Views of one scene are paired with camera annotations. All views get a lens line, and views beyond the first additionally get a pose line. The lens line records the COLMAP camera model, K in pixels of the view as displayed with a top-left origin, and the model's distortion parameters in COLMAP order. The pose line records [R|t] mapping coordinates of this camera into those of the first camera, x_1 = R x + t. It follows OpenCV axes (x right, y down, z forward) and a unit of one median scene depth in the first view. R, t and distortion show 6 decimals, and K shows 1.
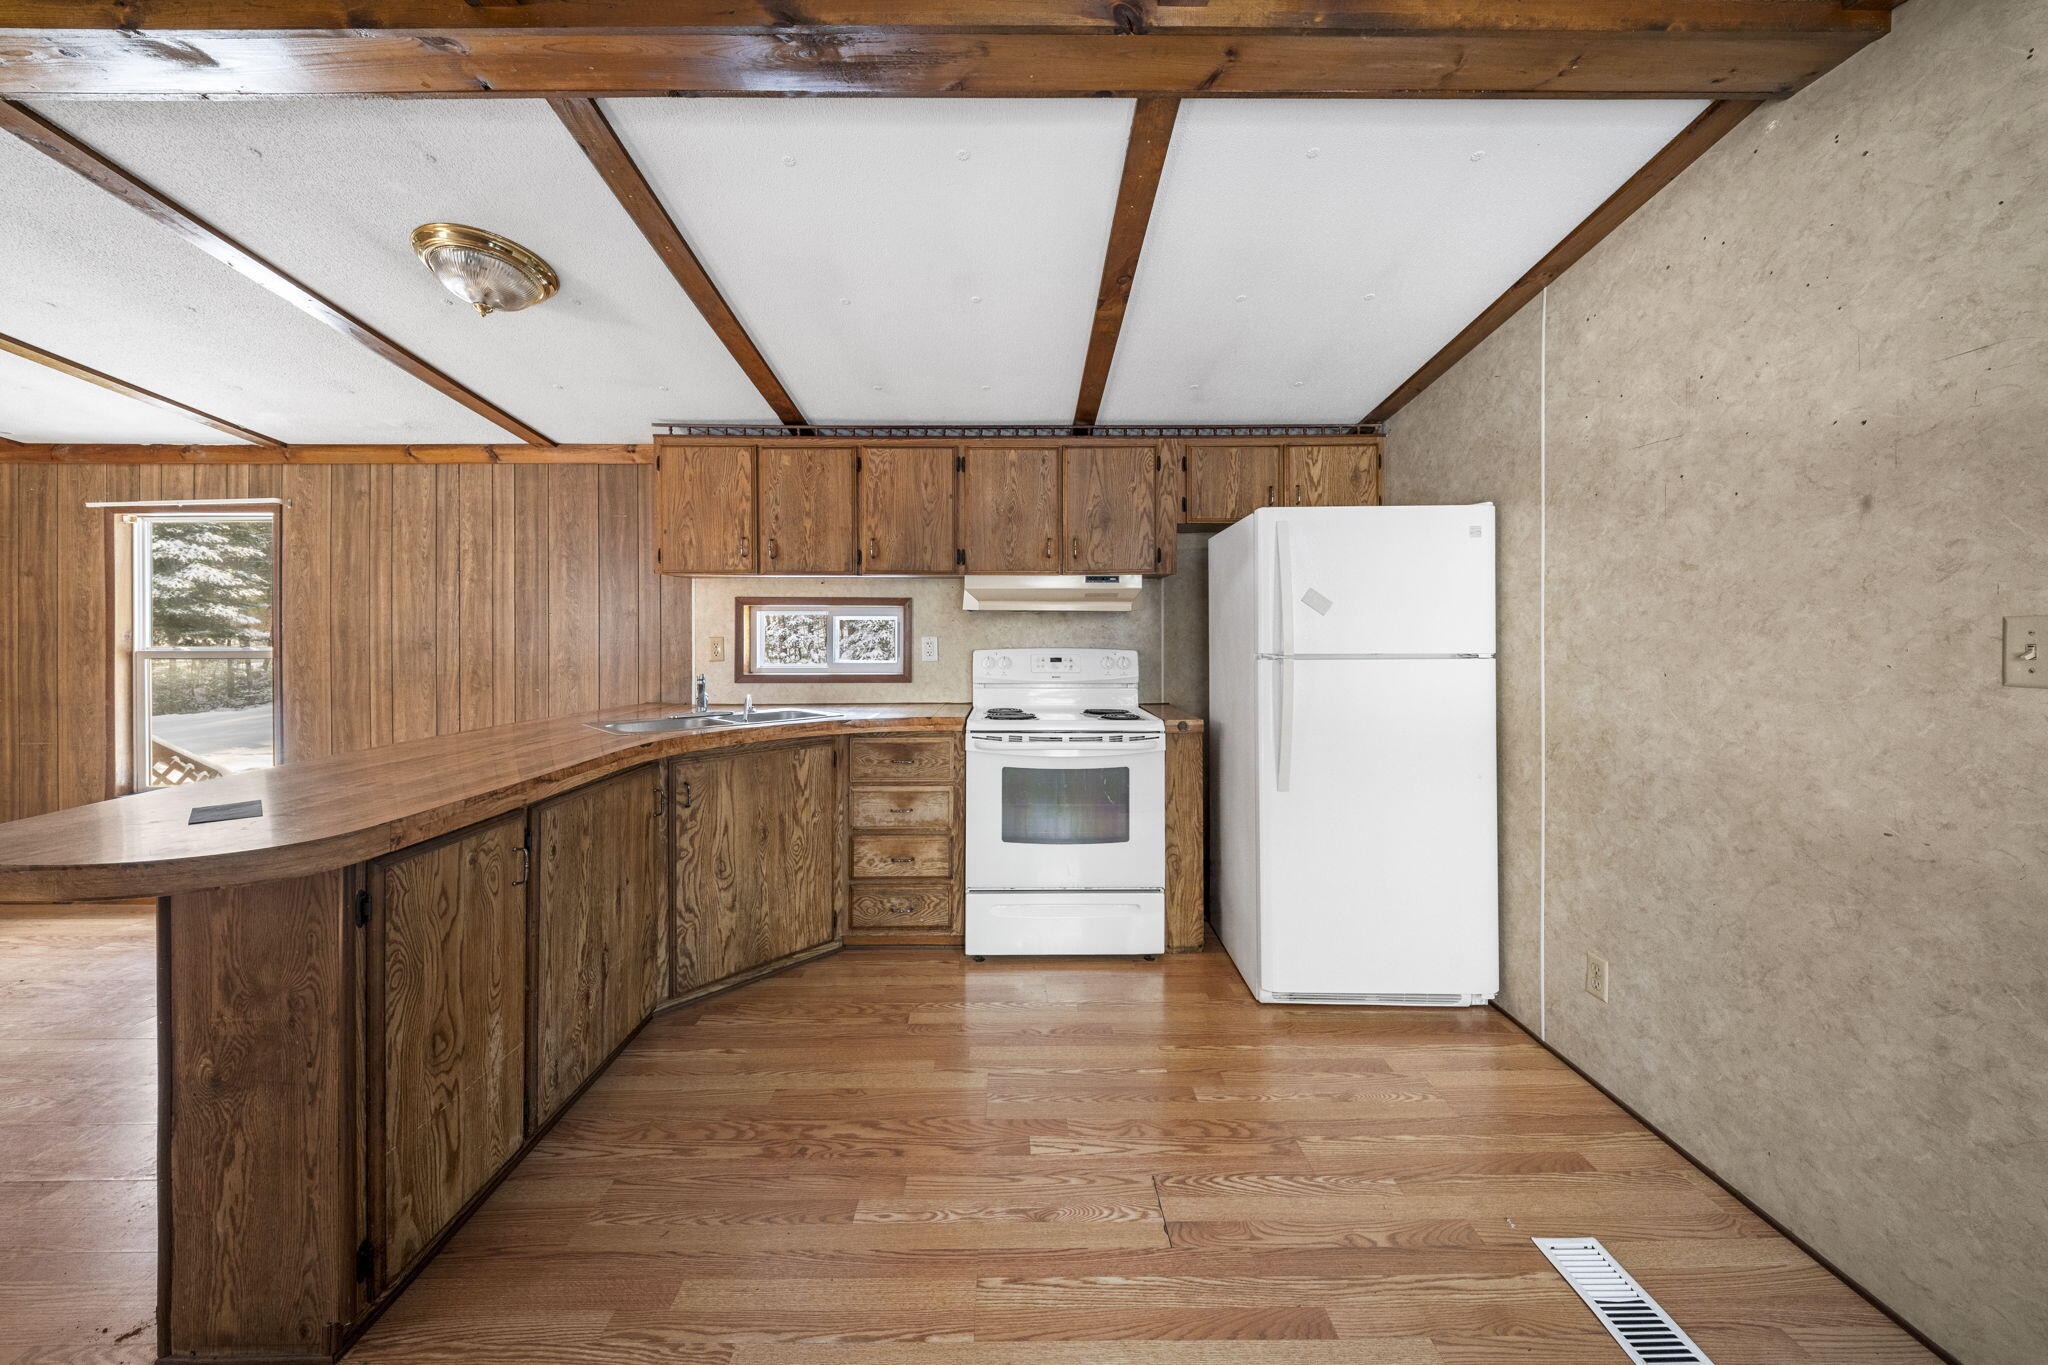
lens RADIAL K [[734.7, 0, 1026.4], [0, 734.7, 627.3], [0, 0, 1]] dist [0.015848, -0.011556]
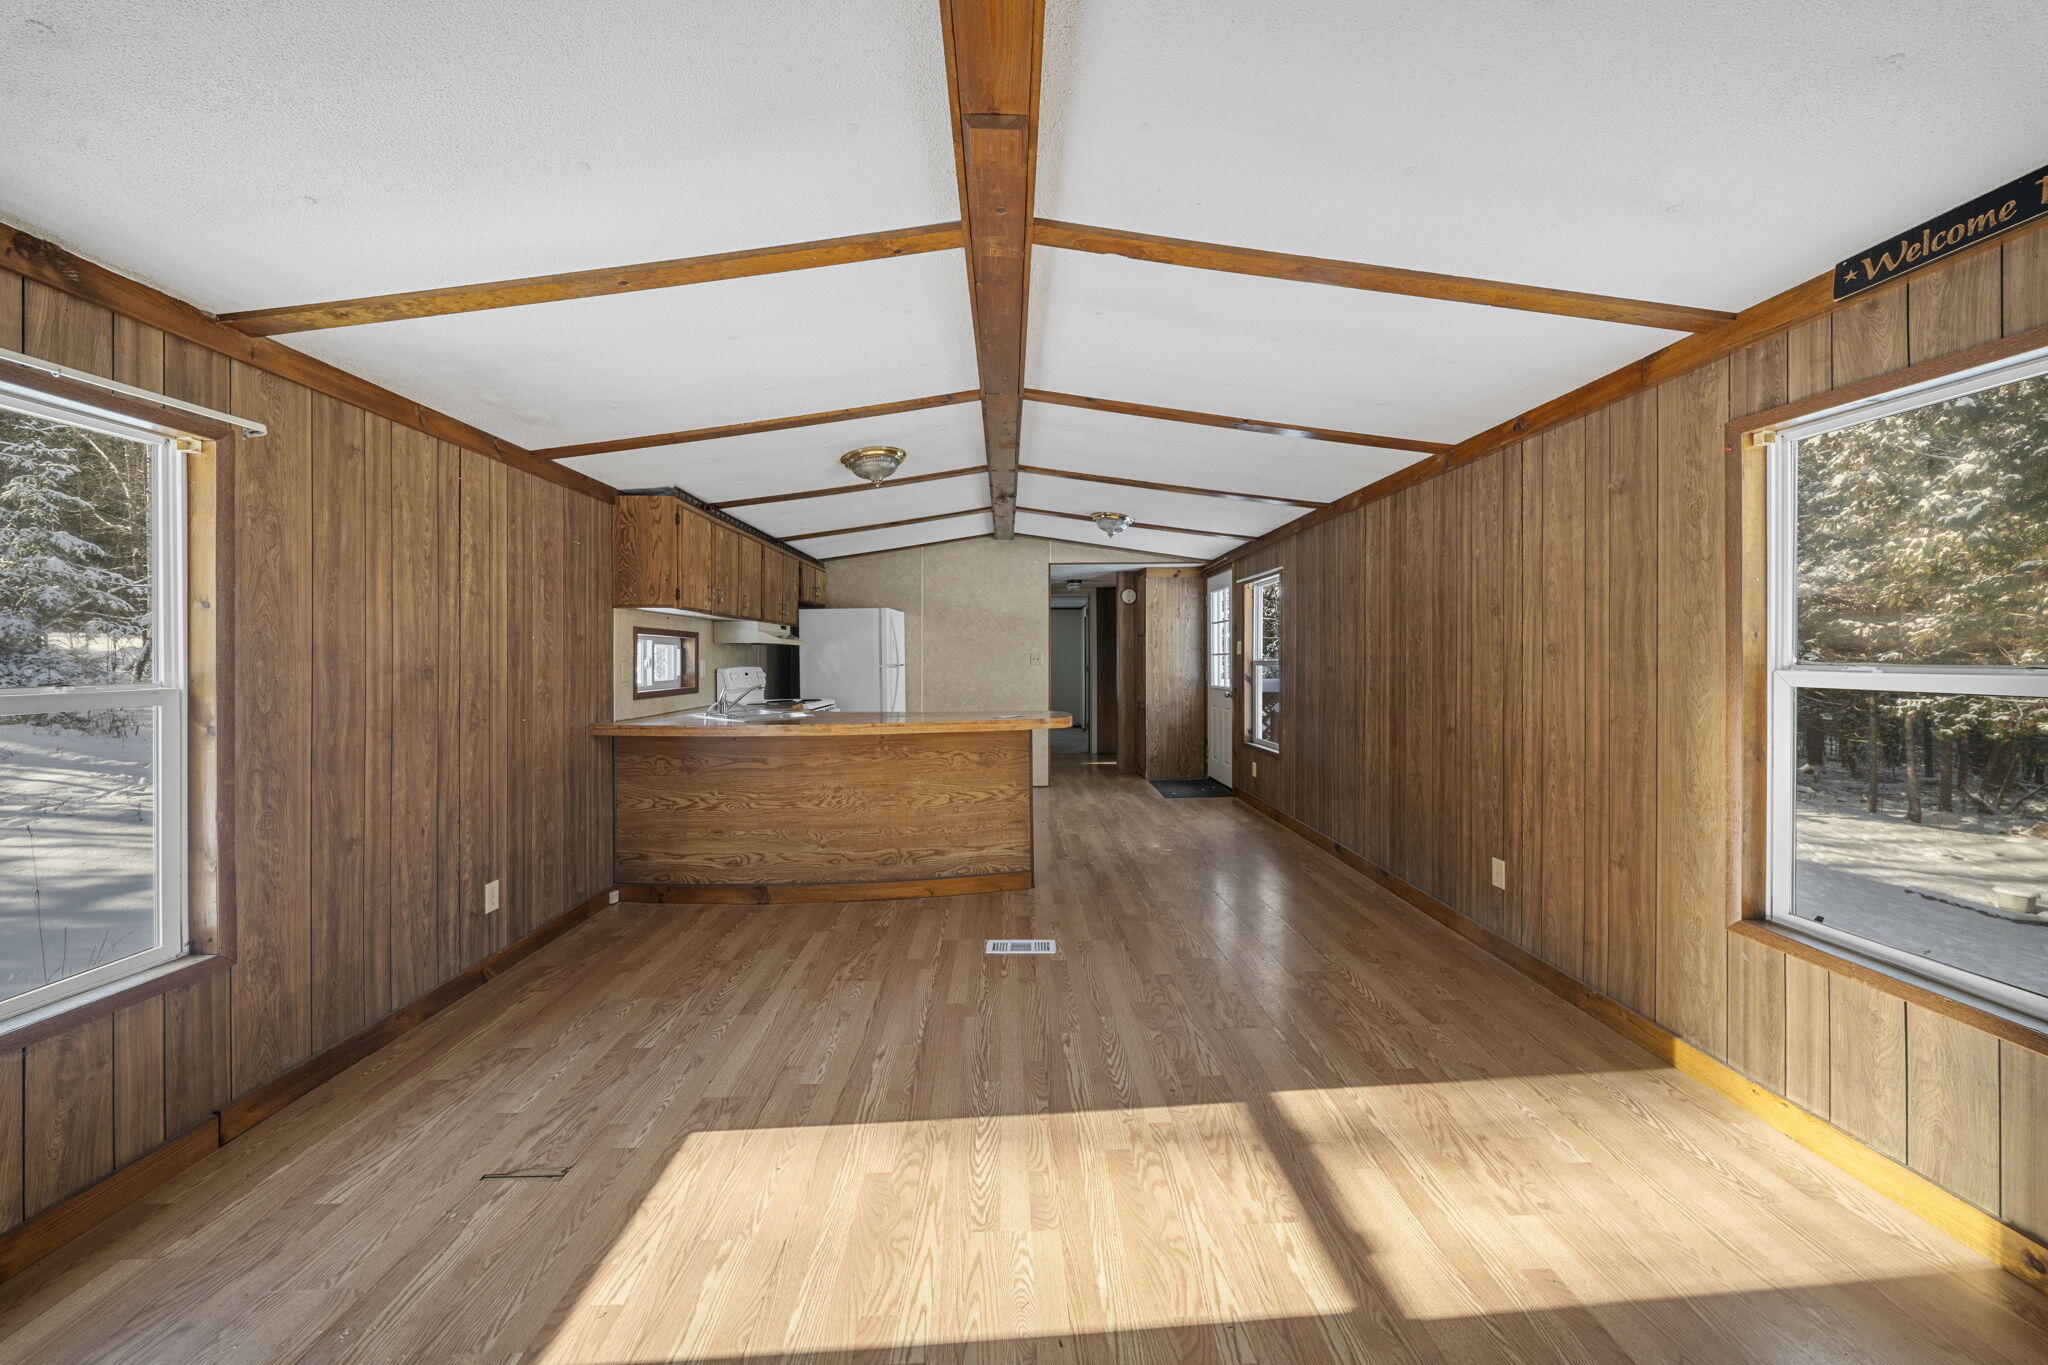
lens RADIAL K [[711.7, 0, 1019.7], [0, 711.7, 675.4], [0, 0, 1]] dist [0.012682, -0.009950]
pose [[-0.005571, -0.024200, 0.999692, -1.852462], [0.000374, 0.999707, 0.024202, 0.010758], [-0.999984, 0.000509, -0.005560, 0.472486]]
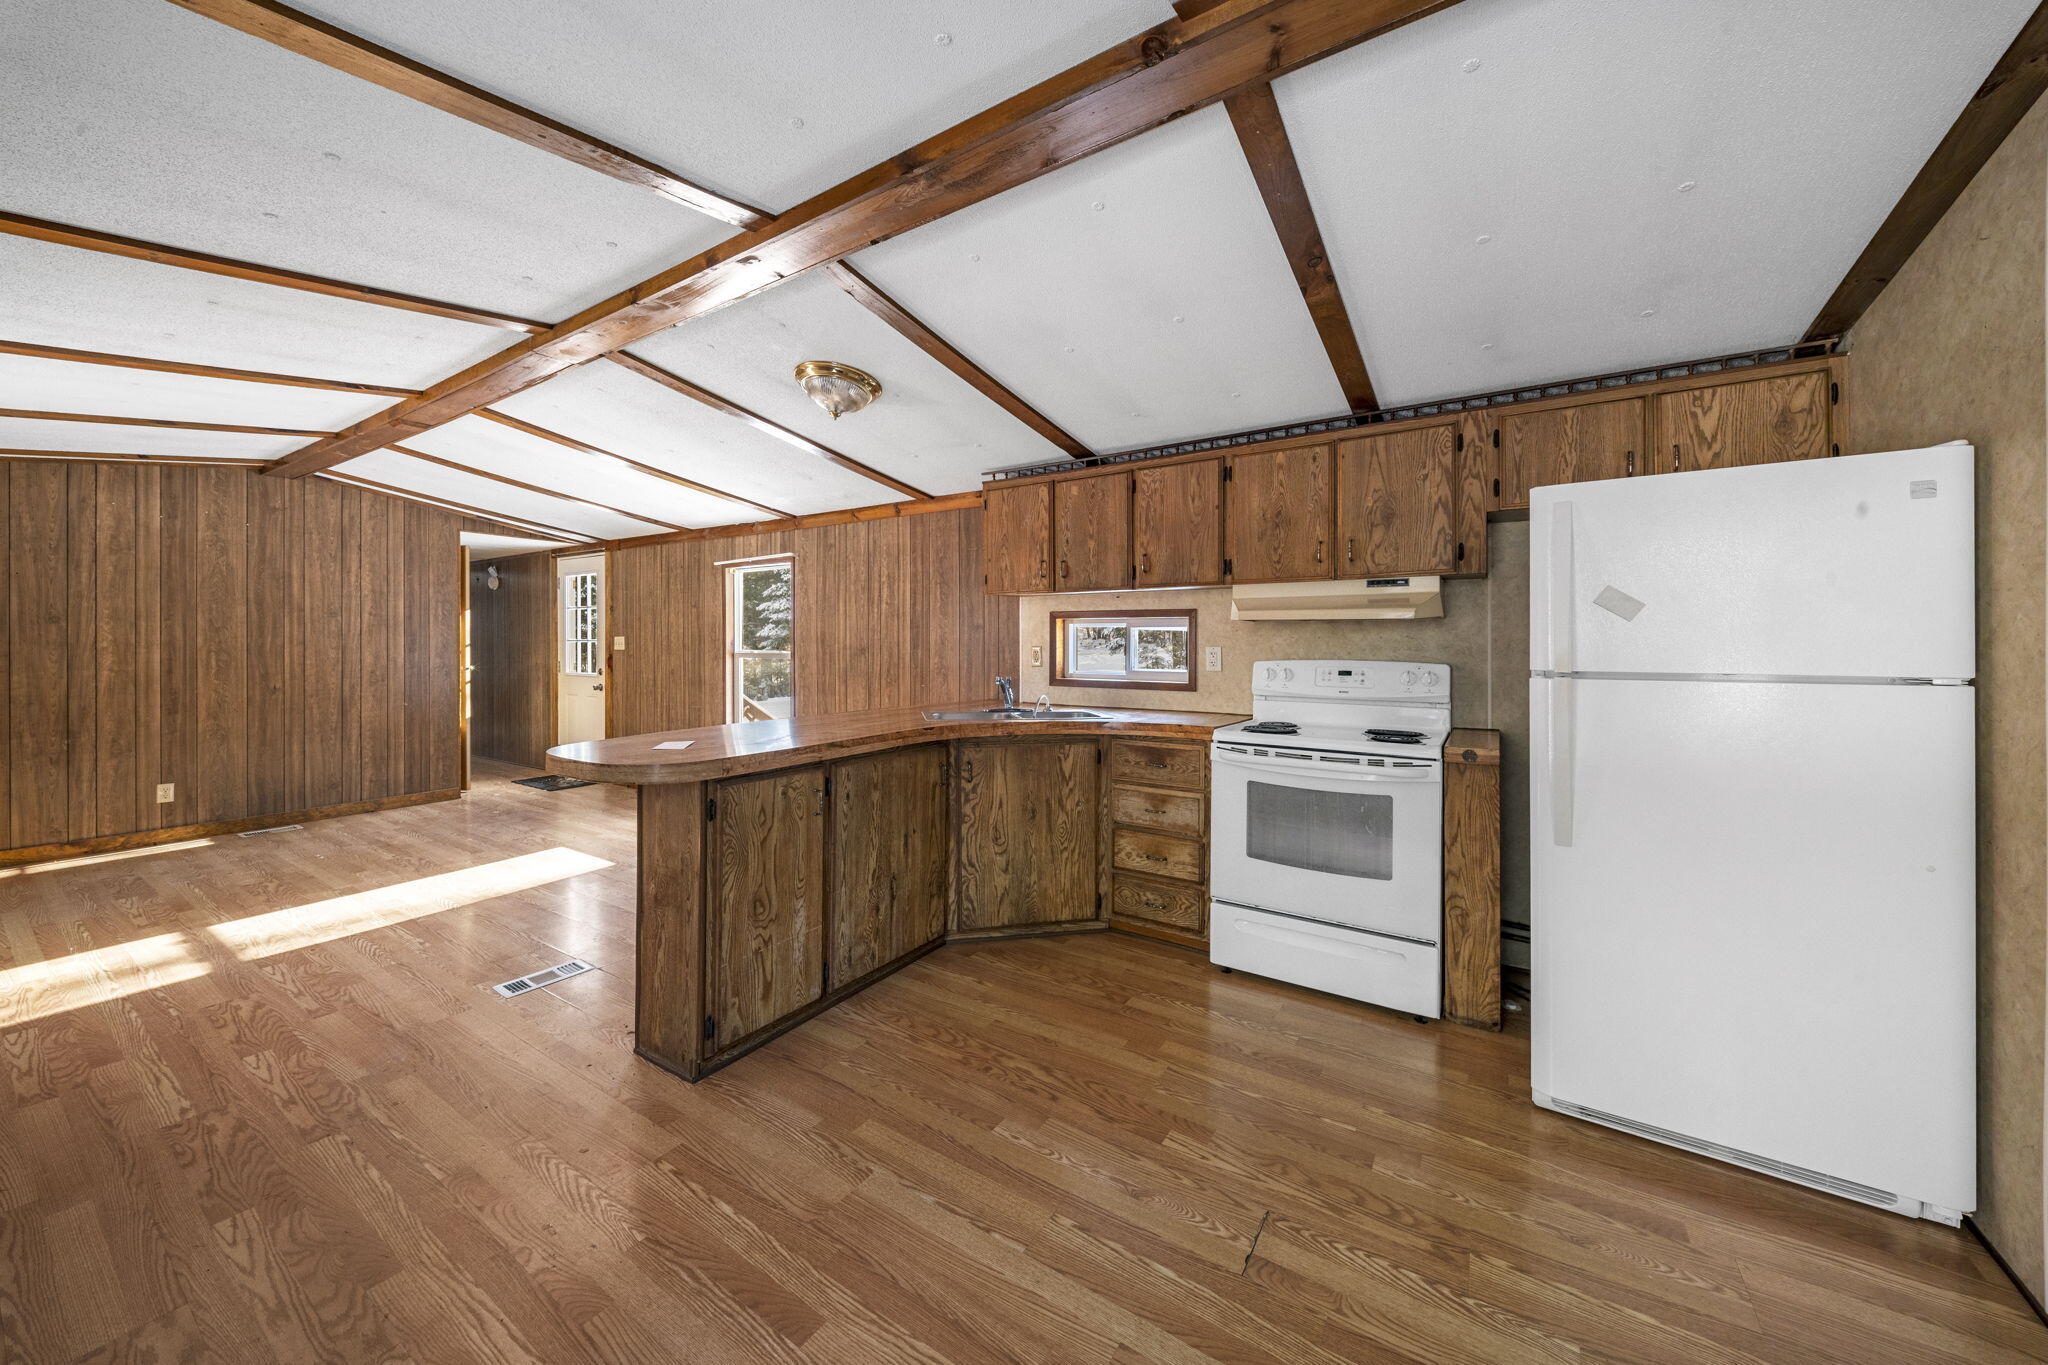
lens RADIAL K [[737.9, 0, 1020.6], [0, 737.9, 638.7], [0, 0, 1]] dist [0.015698, -0.010667]
pose [[0.825335, 0.000085, -0.564643, 0.266762], [0.000363, 1.000000, 0.000680, 0.000724], [0.564643, -0.000766, 0.825335, 0.016325]]
